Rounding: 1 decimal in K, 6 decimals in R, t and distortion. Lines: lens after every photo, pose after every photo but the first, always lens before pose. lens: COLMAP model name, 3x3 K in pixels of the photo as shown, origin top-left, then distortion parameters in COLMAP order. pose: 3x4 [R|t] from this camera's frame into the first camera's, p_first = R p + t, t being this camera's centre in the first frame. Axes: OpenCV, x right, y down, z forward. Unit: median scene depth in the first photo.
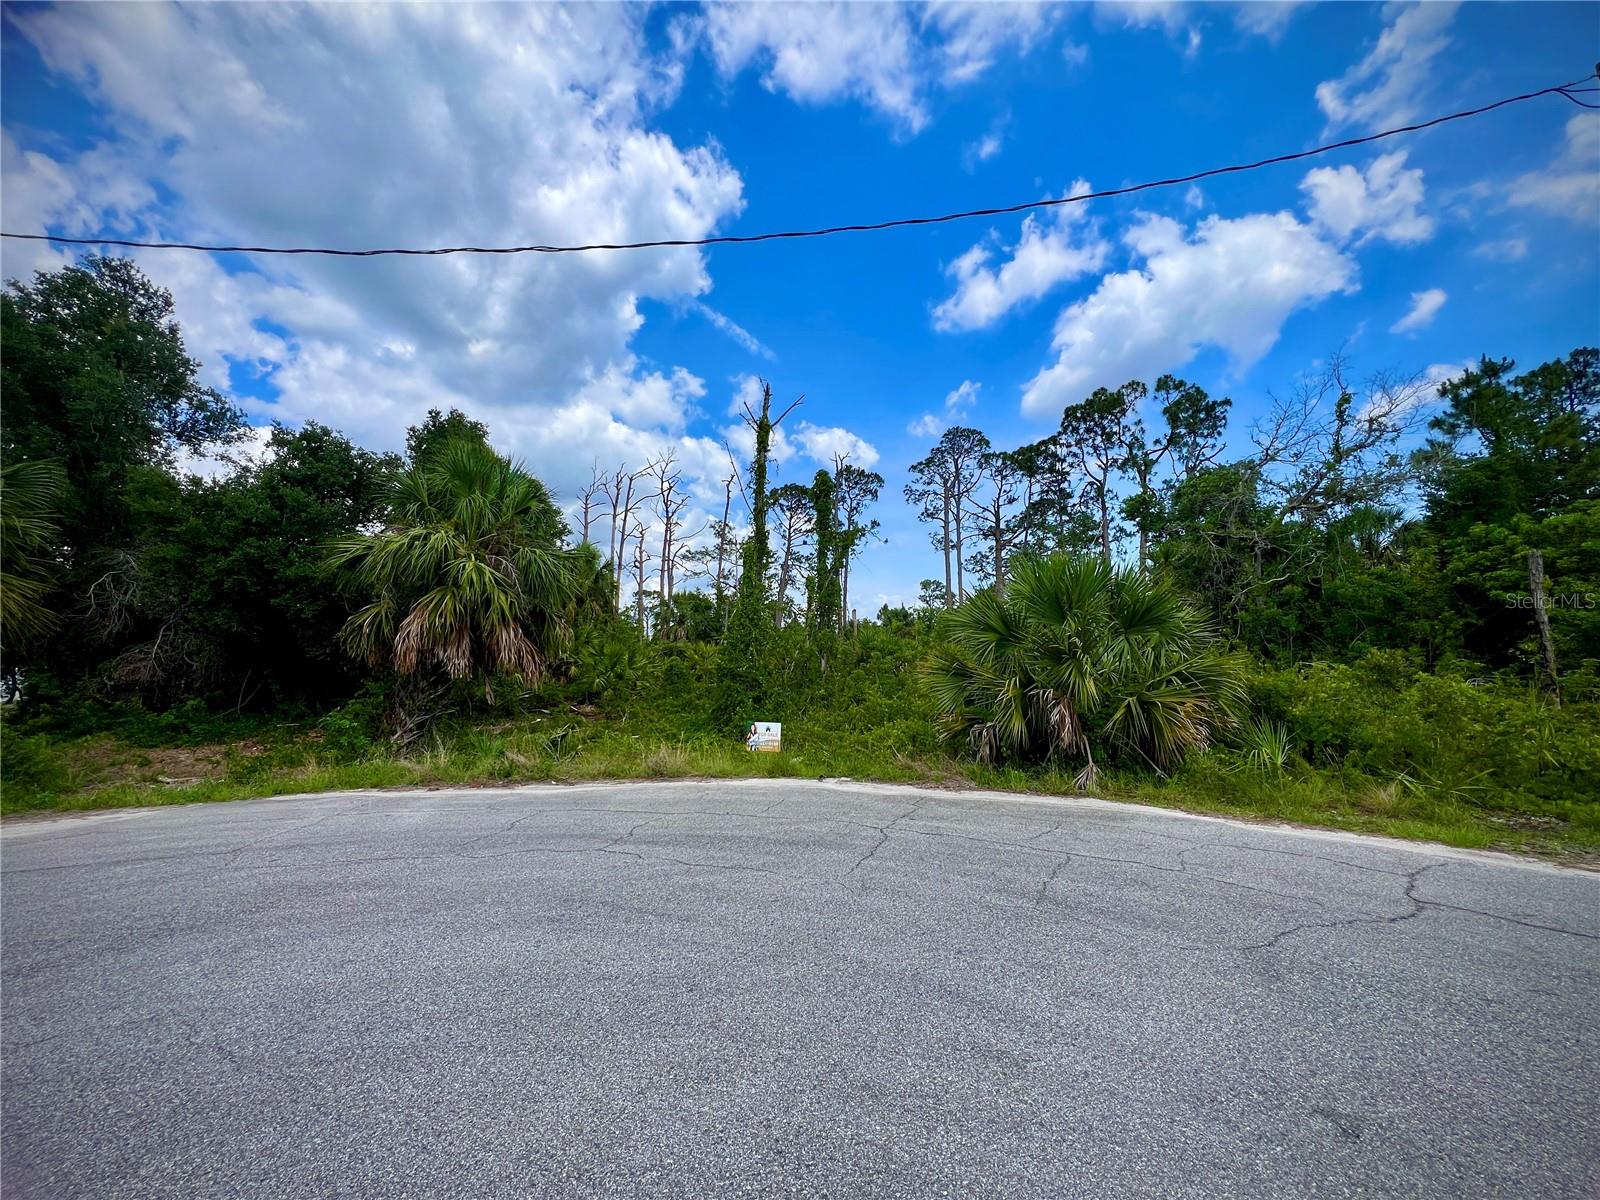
lens RADIAL K [[637.6, 0, 813.4], [0, 637.6, 595.6], [0, 0, 1]] dist [0.000221, -0.000183]
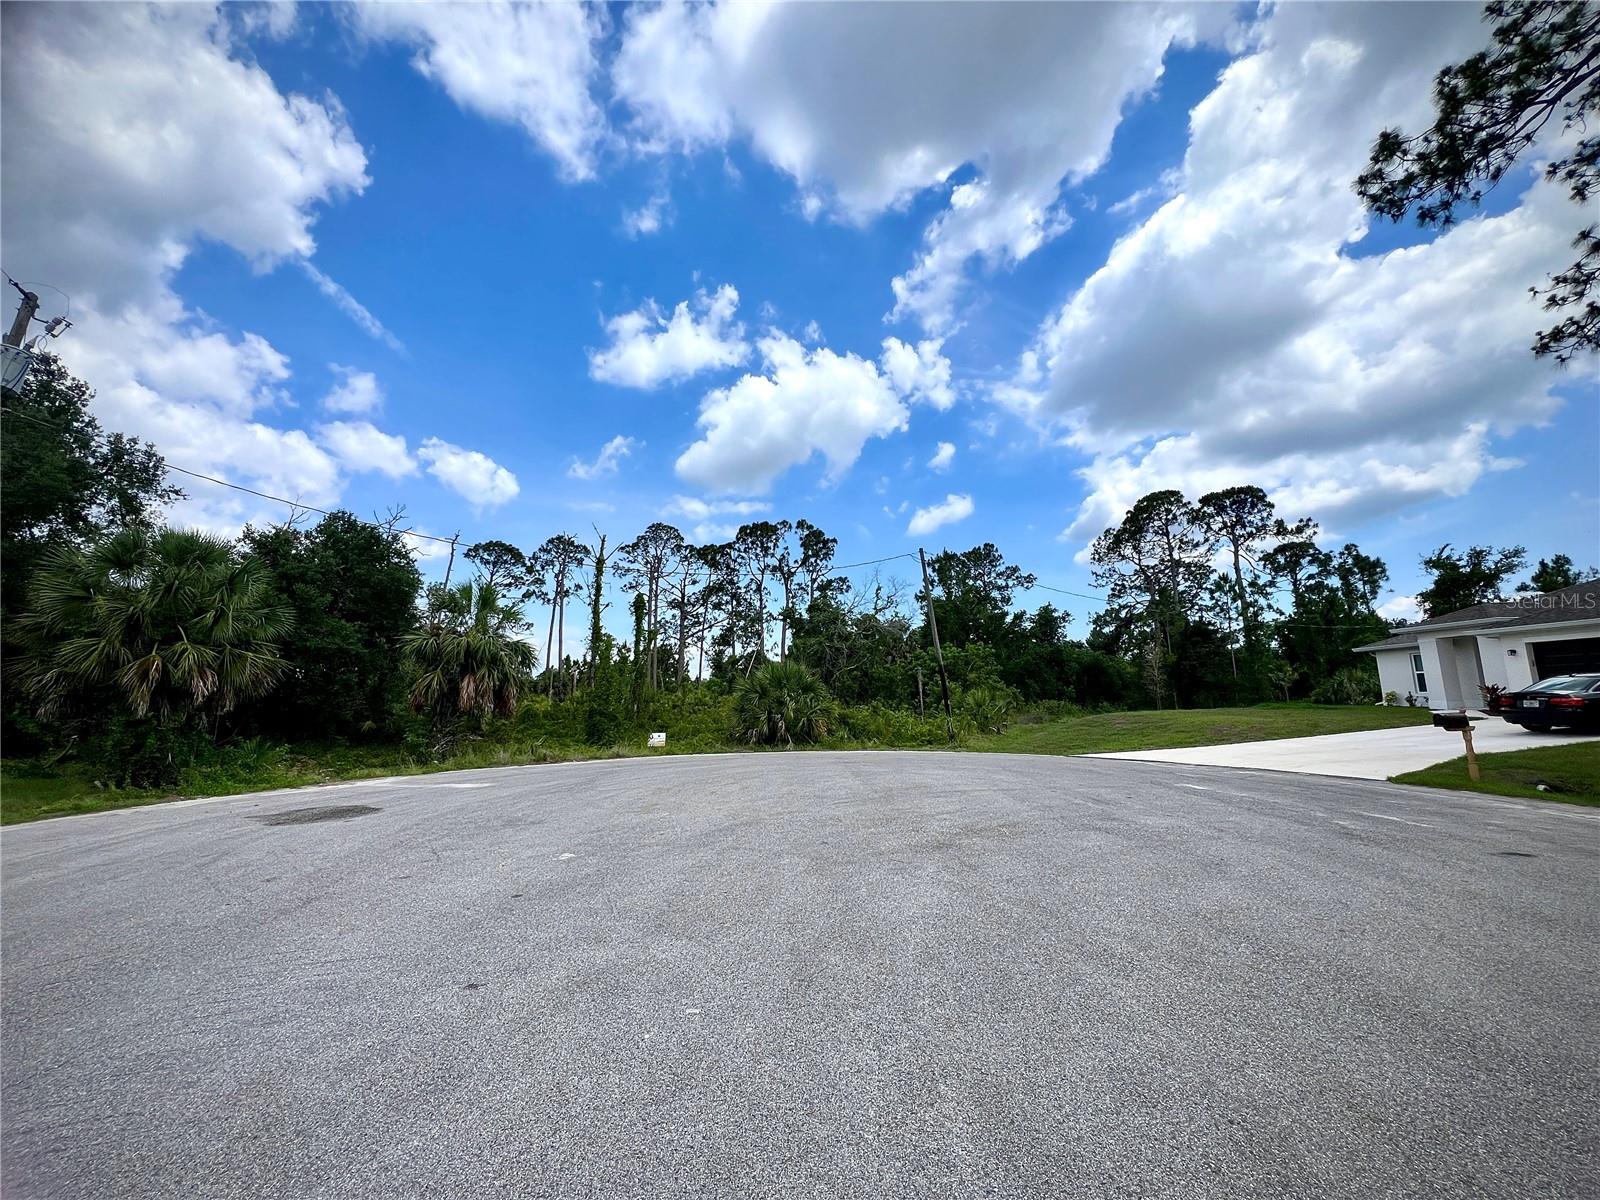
lens RADIAL K [[643.4, 0, 797.2], [0, 643.4, 601.3], [0, 0, 1]] dist [0.000698, -0.000065]
pose [[0.855547, 0.078627, 0.511719, -0.147701], [-0.047659, 0.996165, -0.073382, -0.017960], [-0.515526, 0.038394, 0.856013, -0.196714]]
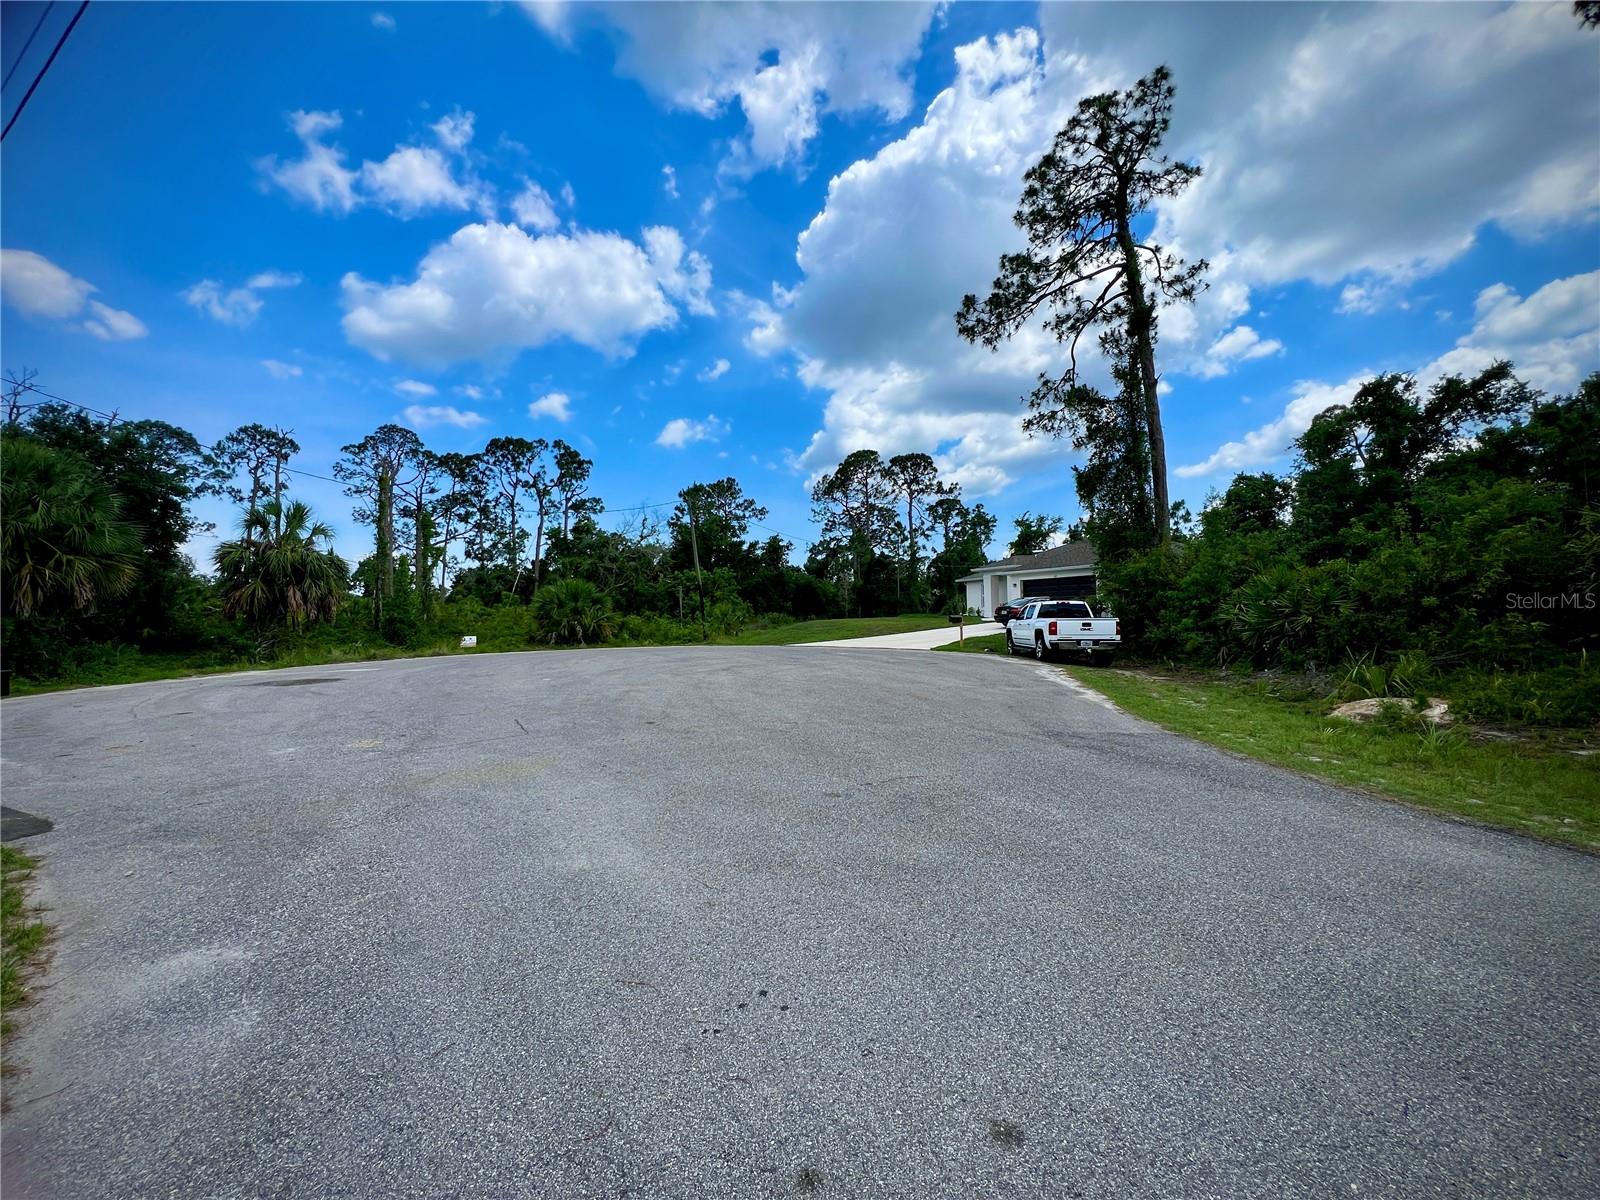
lens RADIAL K [[643.4, 0, 797.2], [0, 643.4, 601.3], [0, 0, 1]] dist [0.000698, -0.000065]
pose [[0.579905, 0.019677, 0.814446, -0.243165], [-0.077133, 0.996544, 0.030844, -0.021118], [-0.811024, -0.080708, 0.579419, -0.270062]]
